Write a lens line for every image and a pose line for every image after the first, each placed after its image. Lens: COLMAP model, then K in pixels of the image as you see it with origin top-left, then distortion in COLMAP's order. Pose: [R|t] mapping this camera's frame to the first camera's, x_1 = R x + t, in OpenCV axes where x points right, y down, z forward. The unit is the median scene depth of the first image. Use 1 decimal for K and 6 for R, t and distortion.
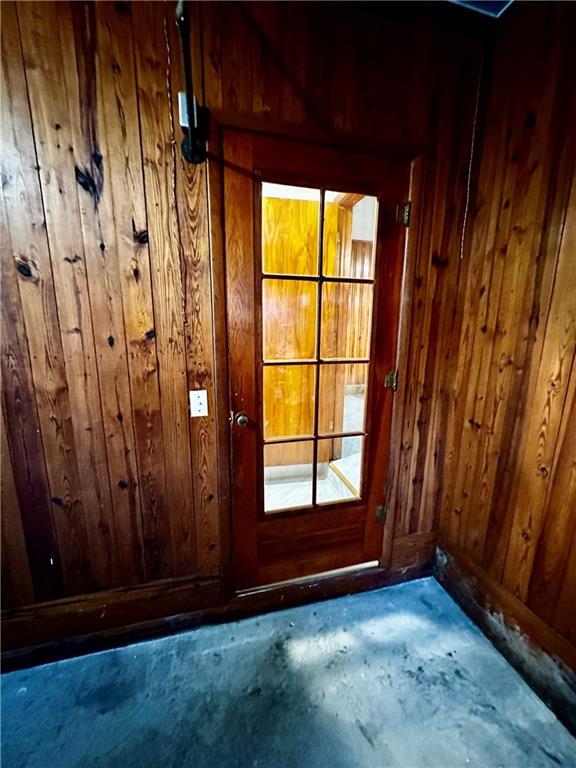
lens RADIAL K [[306.9, 0, 287.8], [0, 306.9, 383.2], [0, 0, 1]] dist [-0.002114, 0.000238]
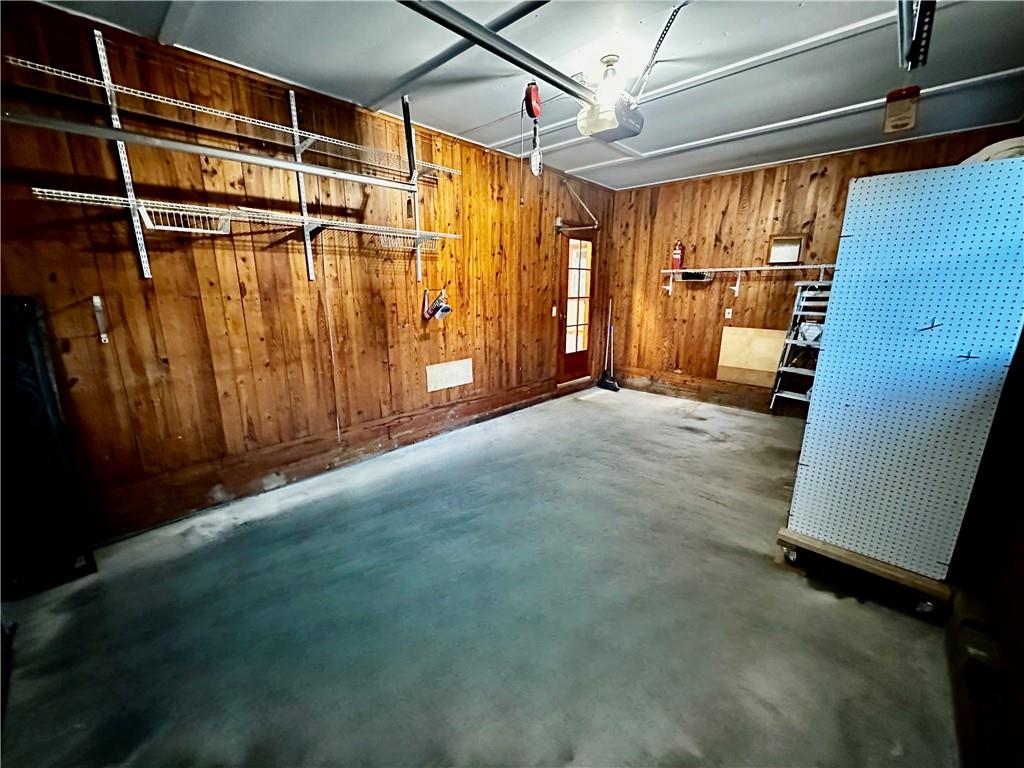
lens RADIAL K [[409.2, 0, 511.1], [0, 409.2, 383.9], [0, 0, 1]] dist [-0.002114, 0.000238]
pose [[0.852194, -0.129192, 0.507025, -2.524661], [0.108767, 0.991610, 0.069854, 0.404091], [-0.511795, -0.004381, 0.859096, -2.013311]]
